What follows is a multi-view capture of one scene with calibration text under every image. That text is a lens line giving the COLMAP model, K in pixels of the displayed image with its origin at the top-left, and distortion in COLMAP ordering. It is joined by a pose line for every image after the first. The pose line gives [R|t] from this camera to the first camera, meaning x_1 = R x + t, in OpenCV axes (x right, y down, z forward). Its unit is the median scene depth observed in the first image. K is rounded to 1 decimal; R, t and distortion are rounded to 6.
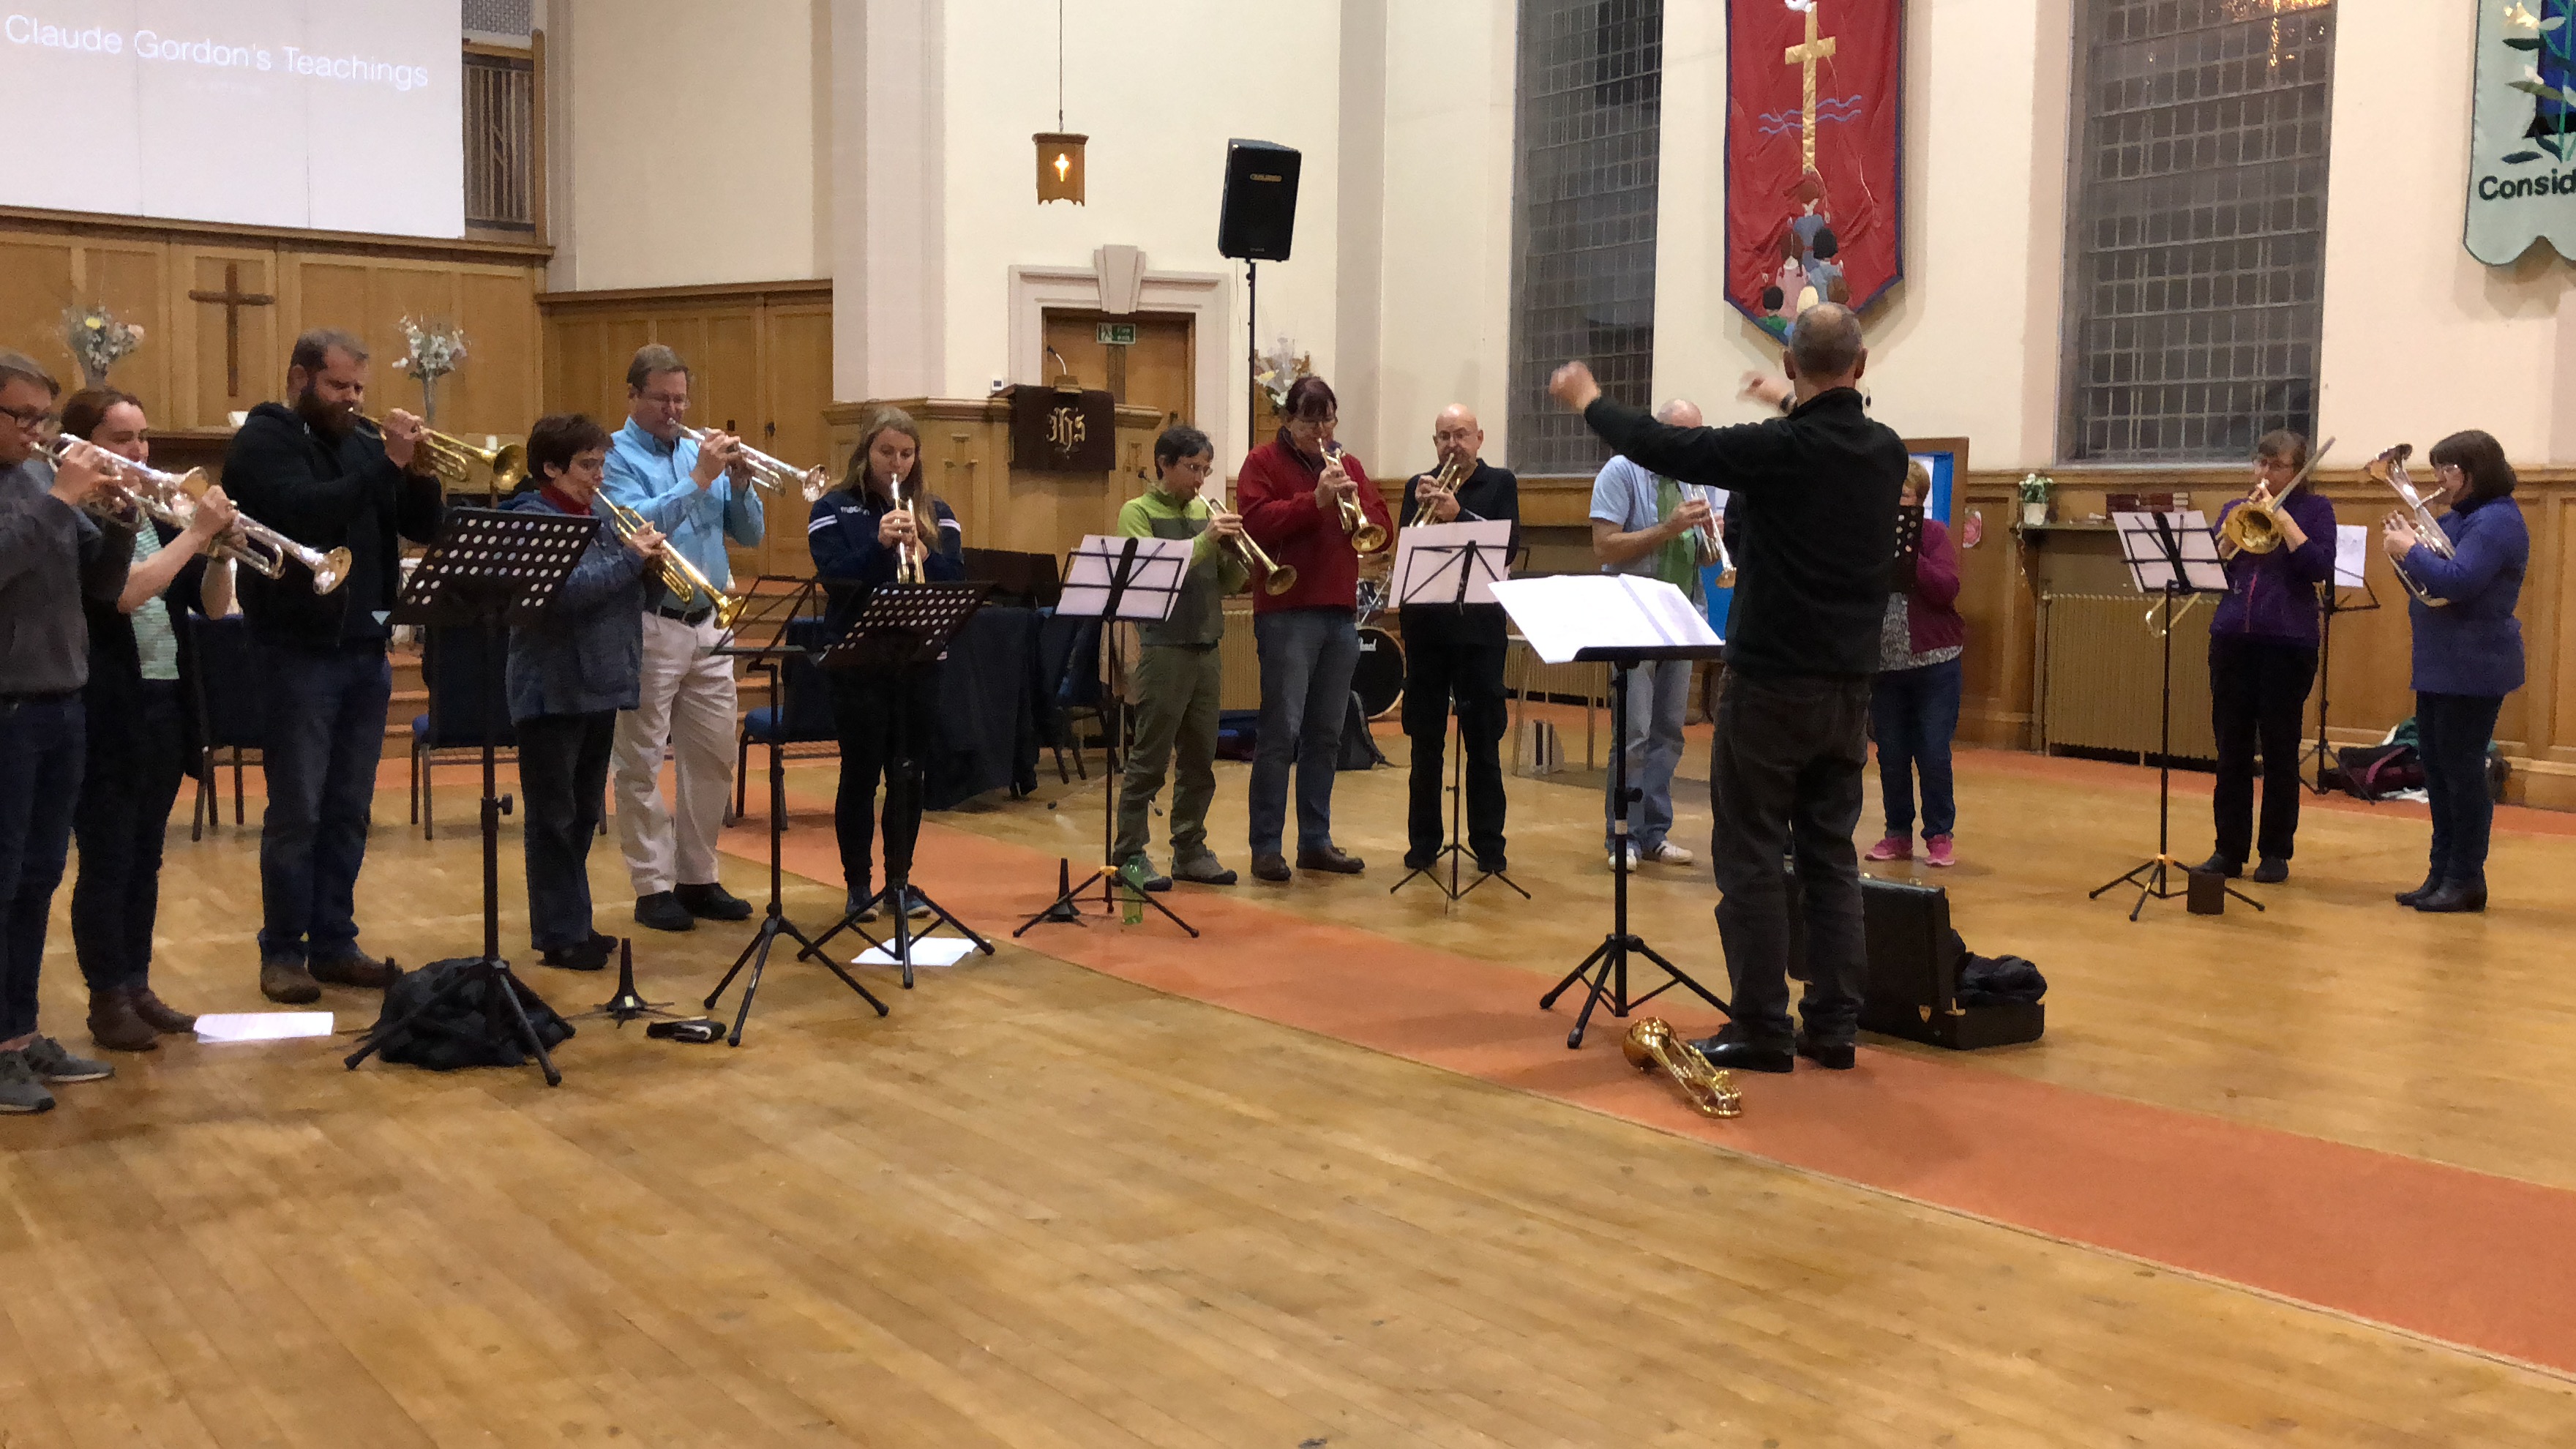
lens RADIAL K [[2459.4, 0, 1345.3], [0, 2459.4, 720.2], [0, 0, 1]] dist [0.032970, -0.085185]
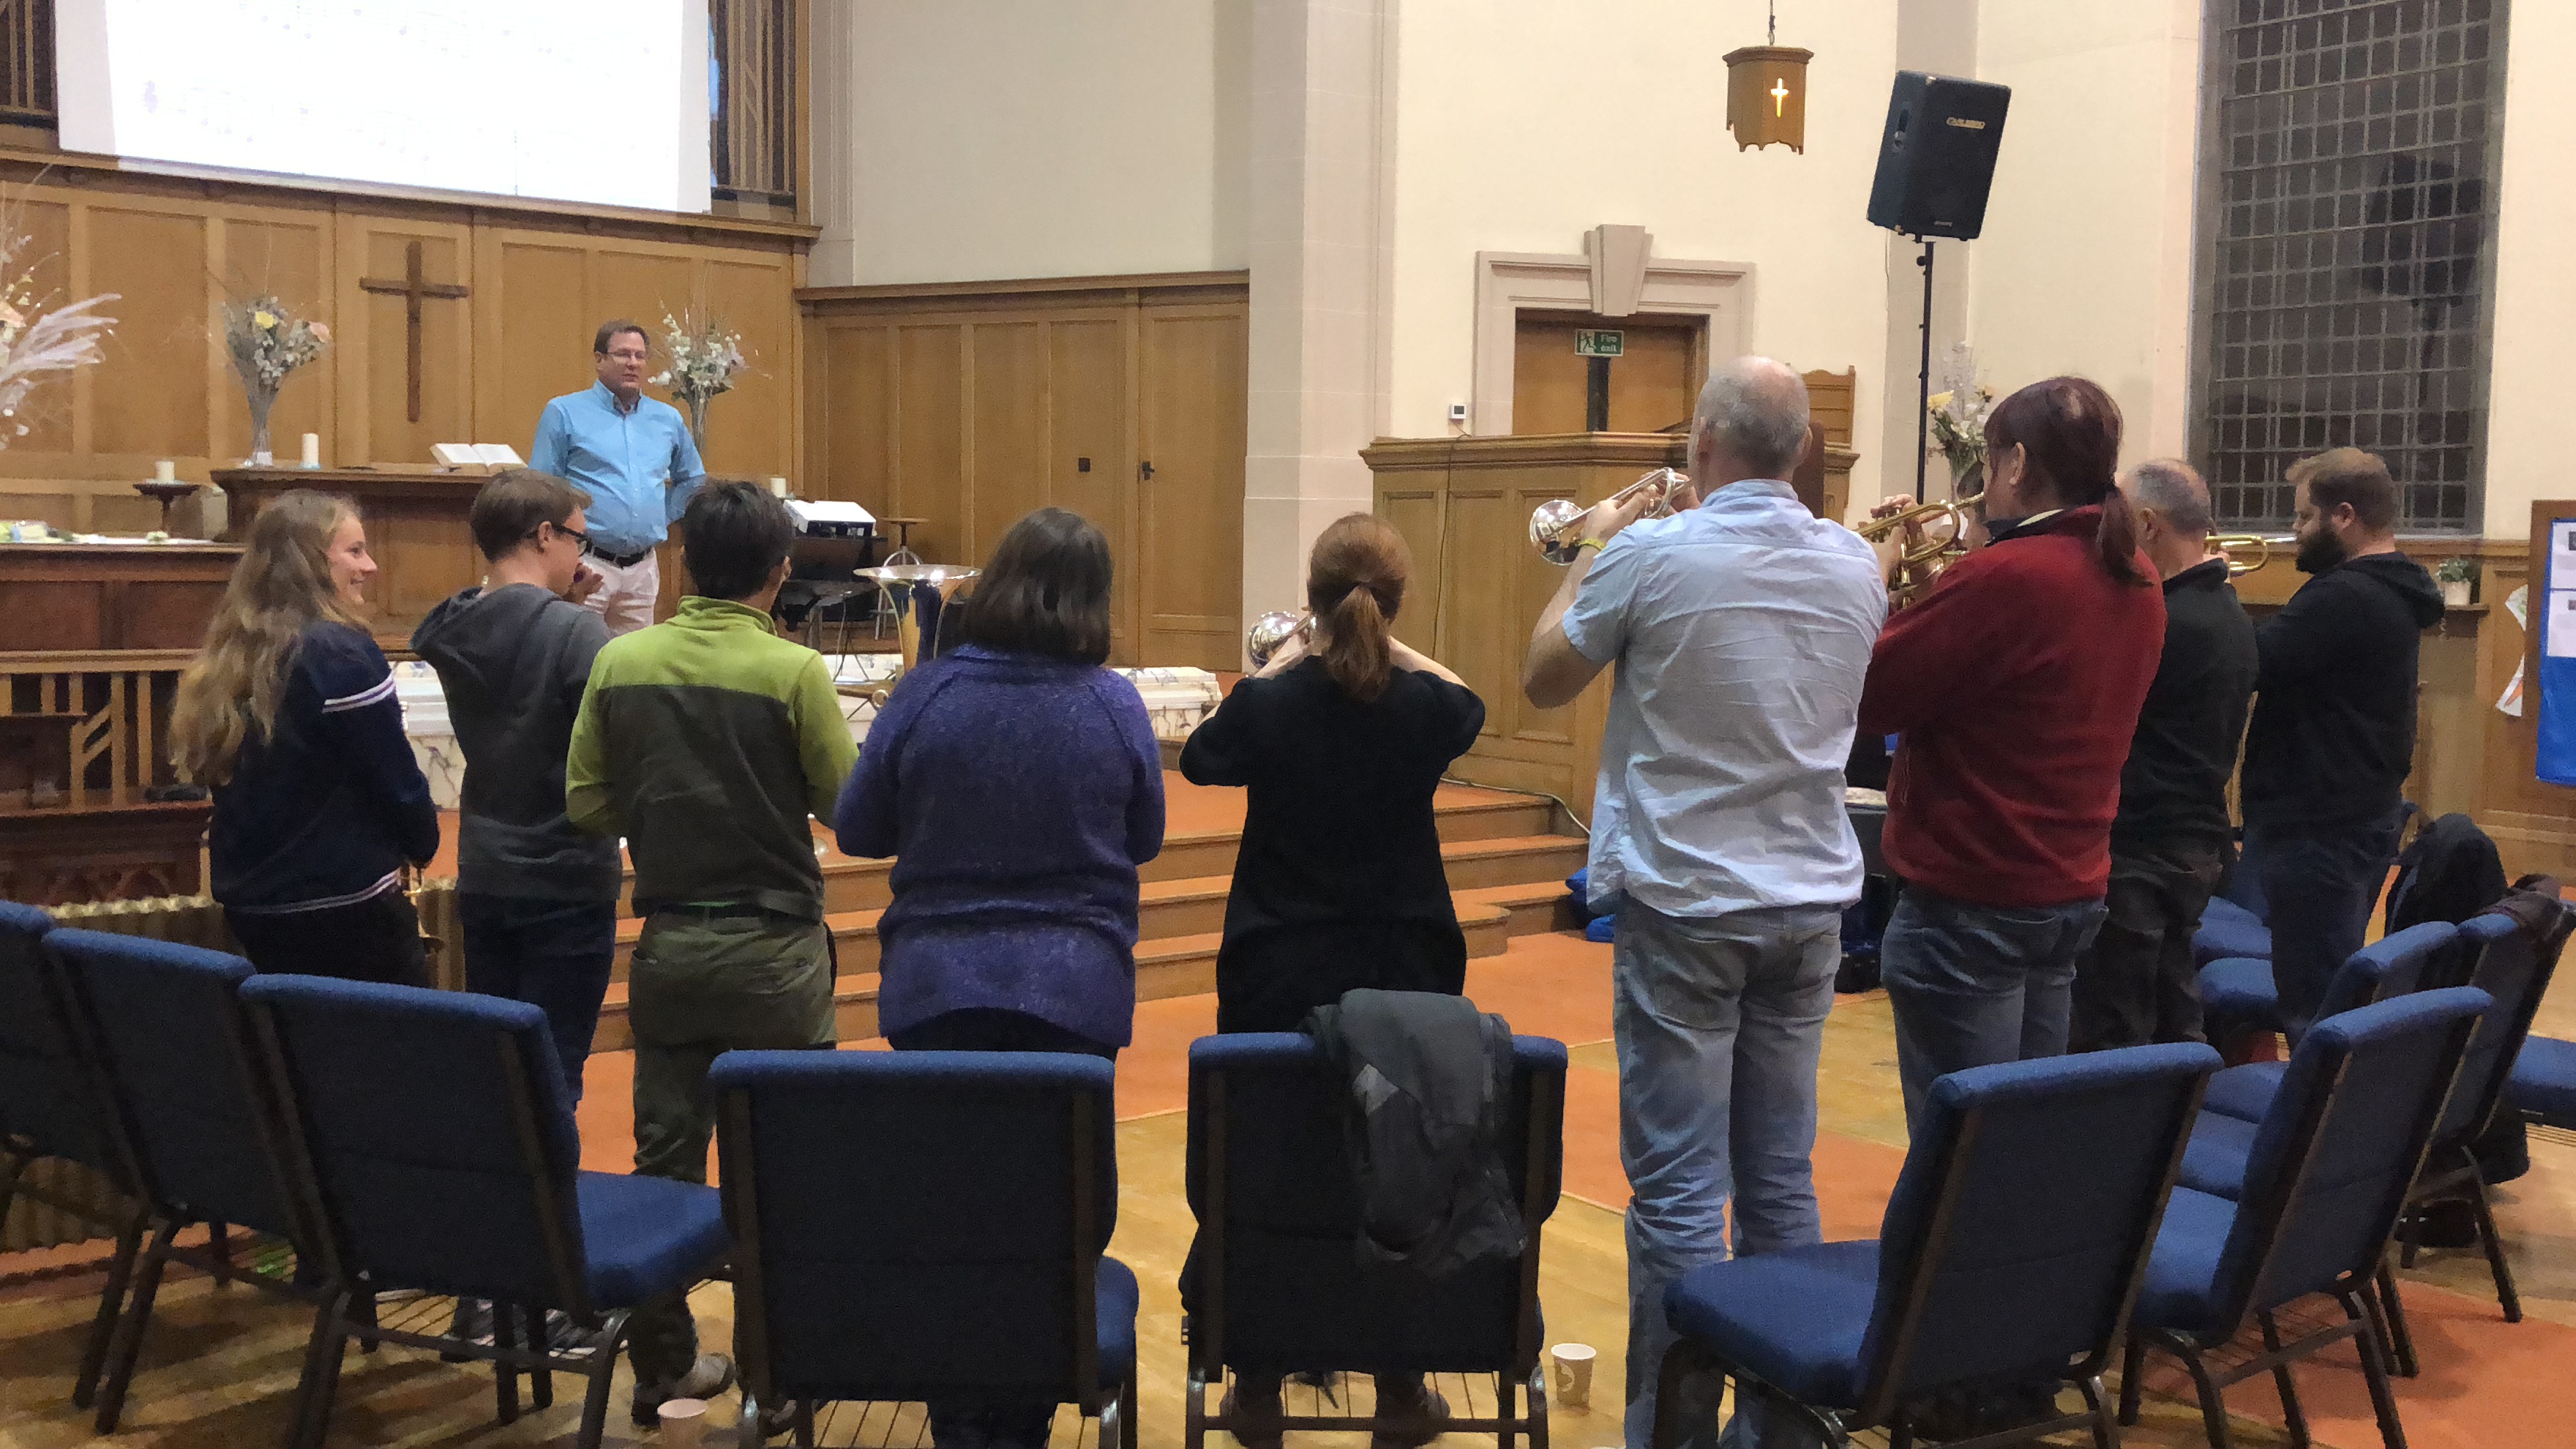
lens RADIAL K [[2403.9, 0, 1298.8], [0, 2403.9, 692.0], [0, 0, 1]] dist [0.155615, -0.437243]
pose [[0.998965, -0.002628, 0.045415, -0.278637], [0.003378, 0.999859, -0.016445, -0.047790], [-0.045365, 0.016582, 0.998833, 0.332552]]
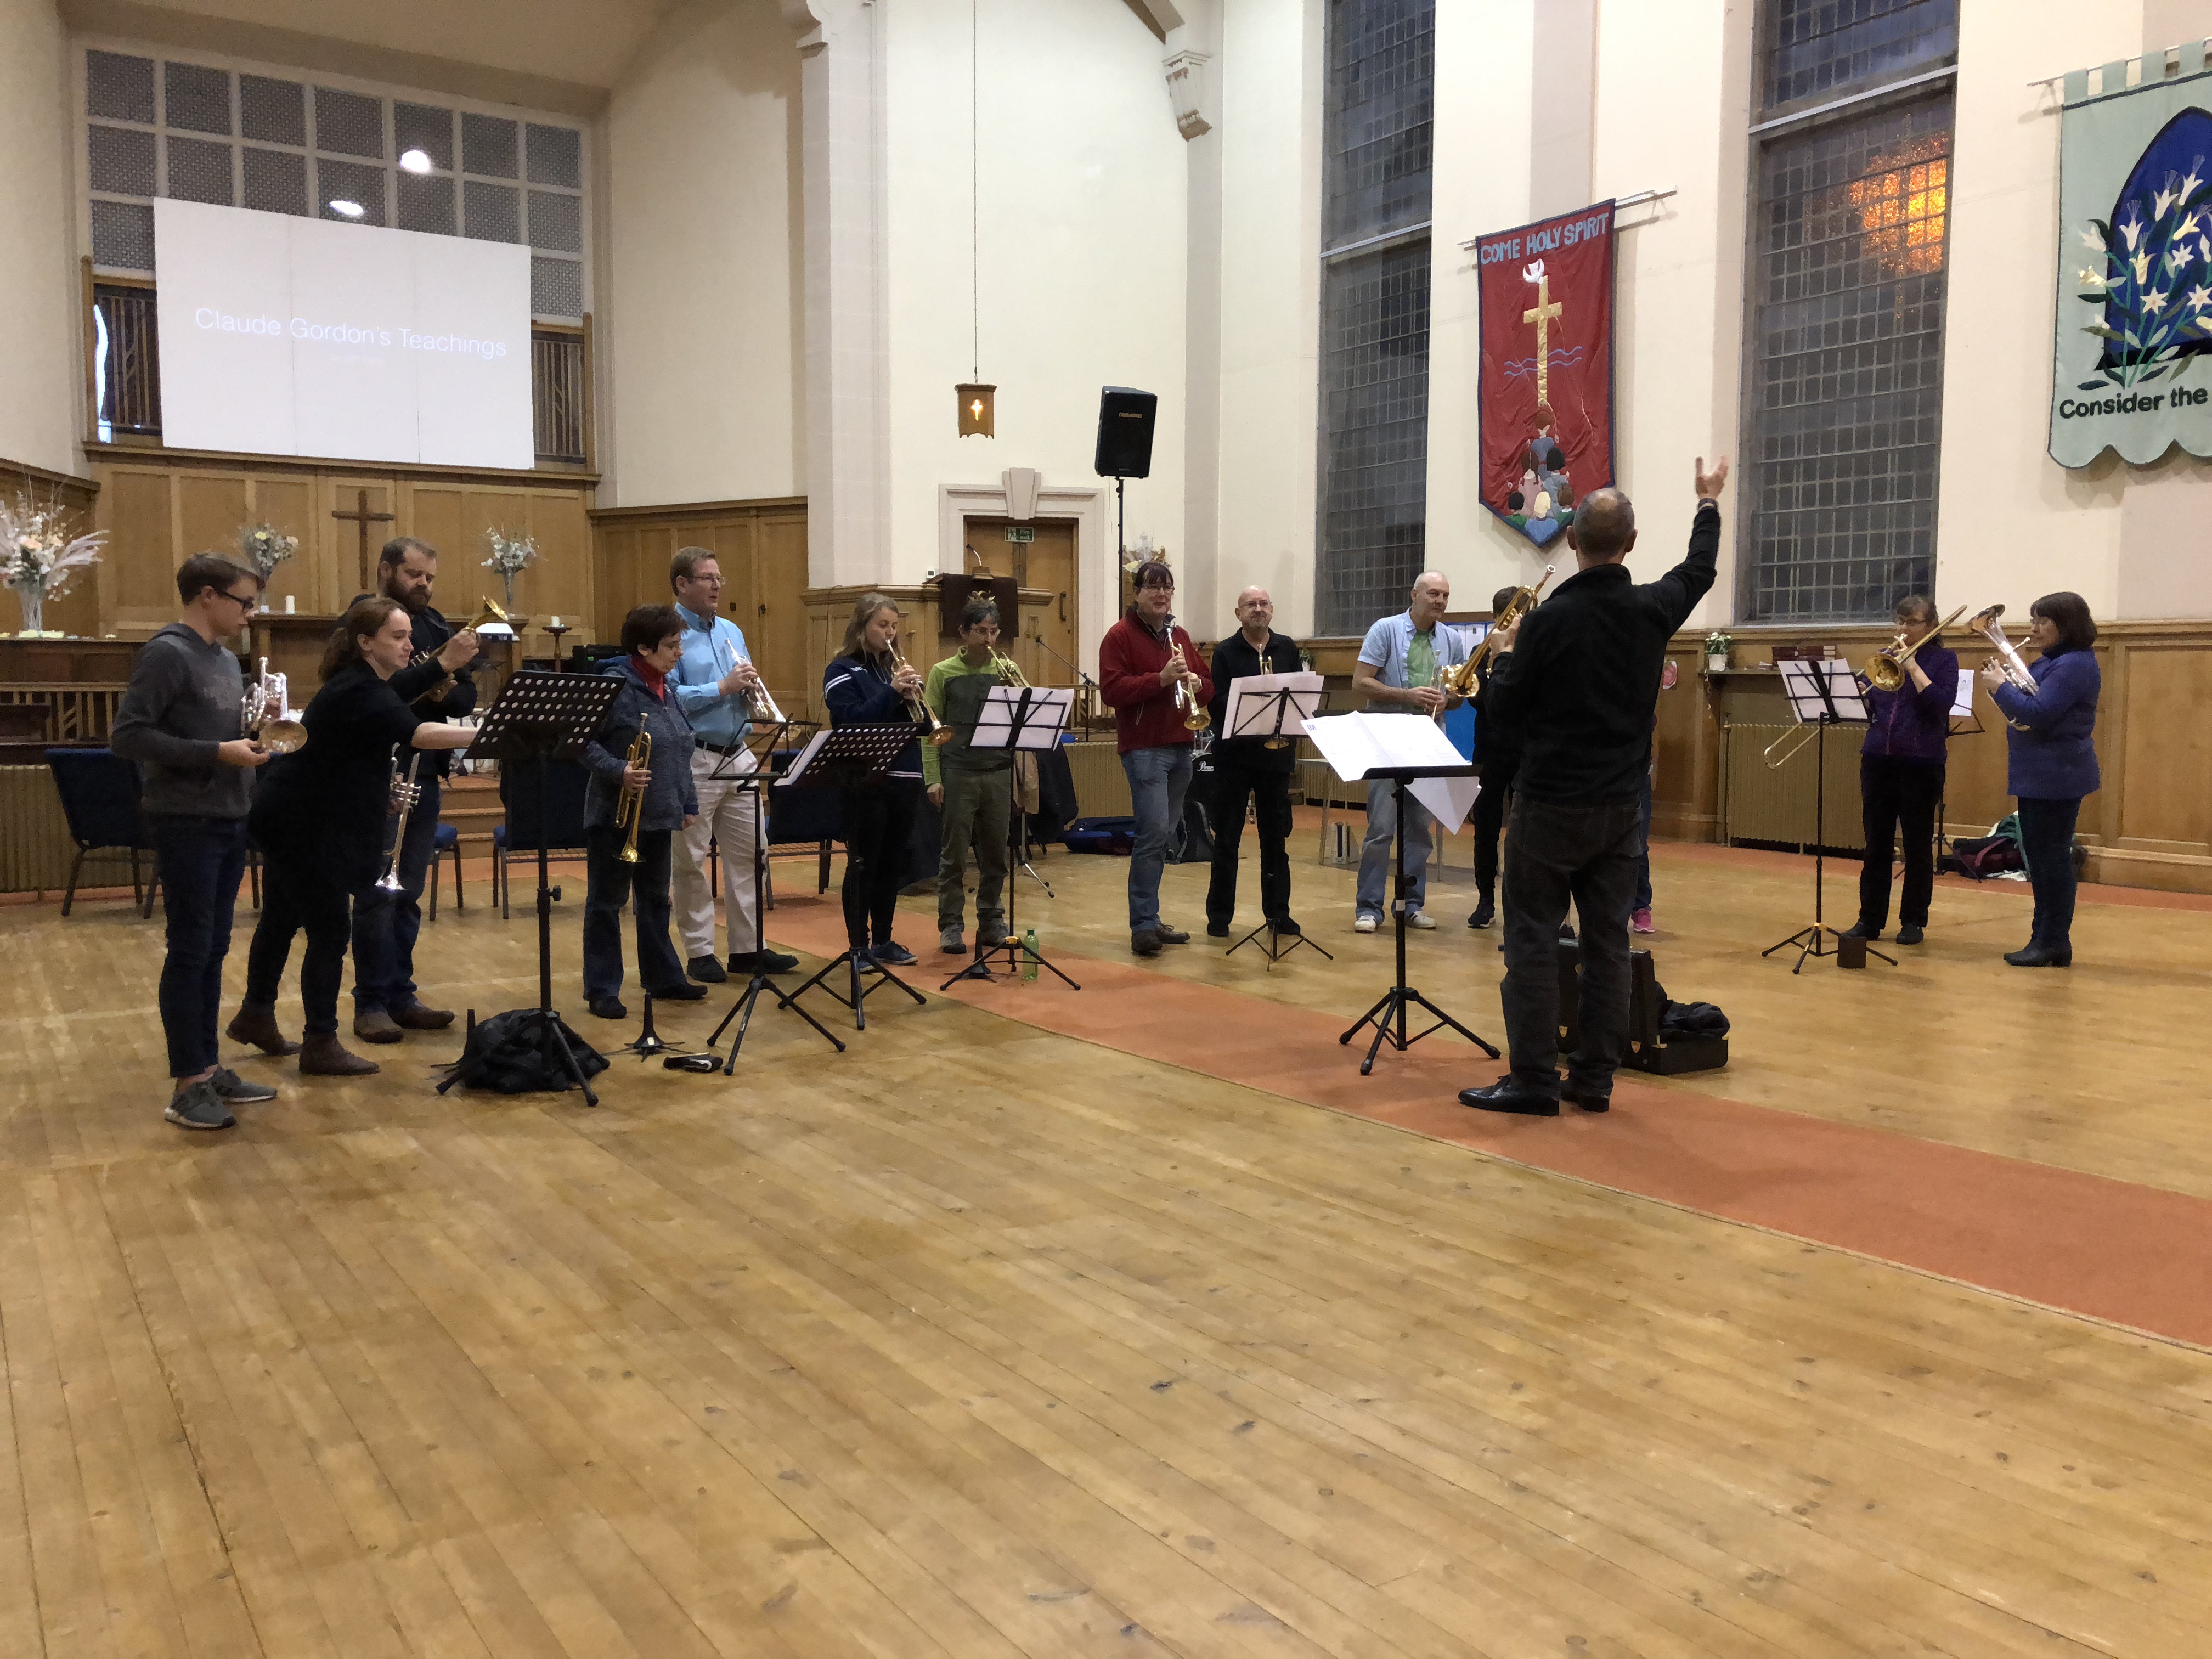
lens RADIAL K [[1848.1, 0, 1141.2], [0, 1848.1, 822.2], [0, 0, 1]] dist [0.010024, -0.010843]
pose [[0.999525, -0.007622, -0.029852, 0.001636], [0.007606, 0.999971, -0.000655, -0.000484], [0.029856, 0.000428, 0.999554, 0.005942]]
